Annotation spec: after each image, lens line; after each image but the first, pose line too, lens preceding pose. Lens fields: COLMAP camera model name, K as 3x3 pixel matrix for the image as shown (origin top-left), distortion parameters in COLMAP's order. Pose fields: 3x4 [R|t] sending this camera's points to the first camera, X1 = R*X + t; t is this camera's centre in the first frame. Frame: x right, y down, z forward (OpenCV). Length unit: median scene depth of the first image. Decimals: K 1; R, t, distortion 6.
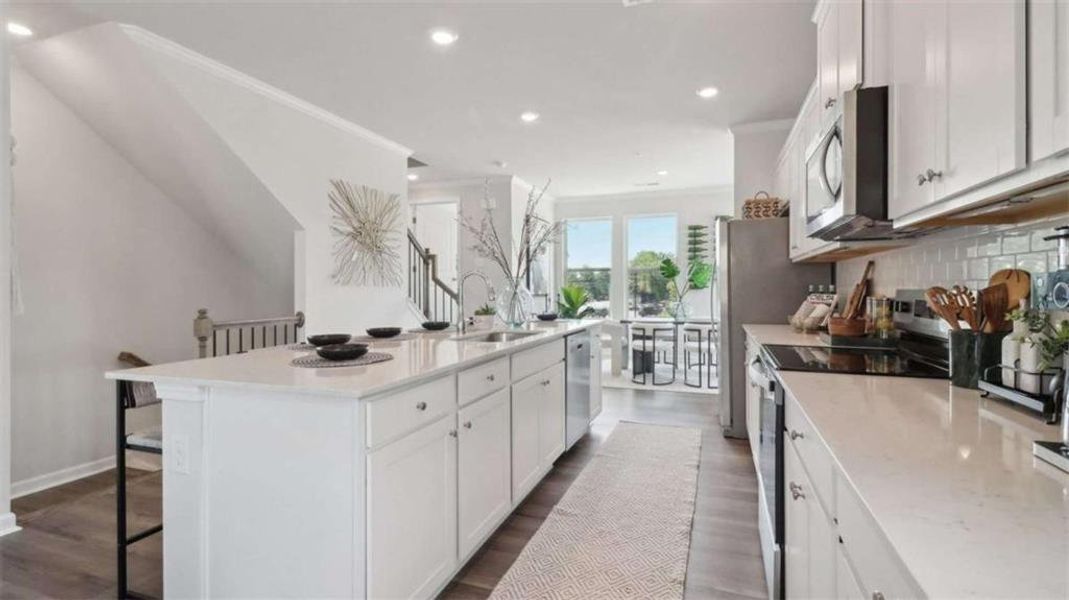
lens RADIAL K [[493.4, 0, 530.2], [0, 493.4, 294.2], [0, 0, 1]] dist [0.005582, -0.001731]
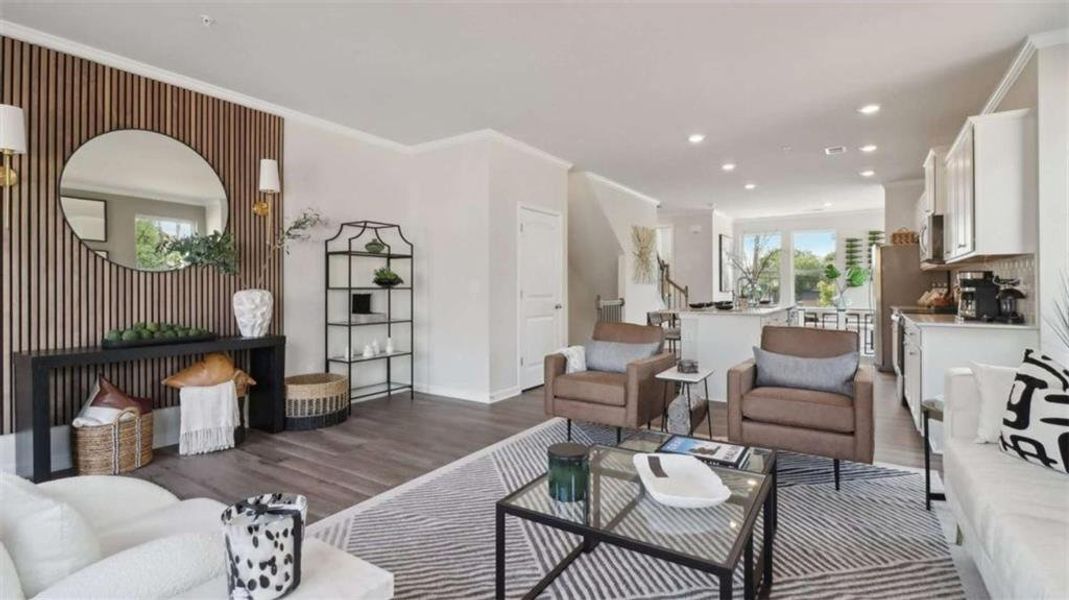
lens RADIAL K [[493.4, 0, 533.6], [0, 493.4, 291.1], [0, 0, 1]] dist [0.005582, -0.001731]
pose [[0.973969, 0.002044, -0.226673, -0.253995], [-0.003471, 0.999977, -0.005897, 0.015140], [0.226655, 0.006530, 0.973953, -0.624871]]
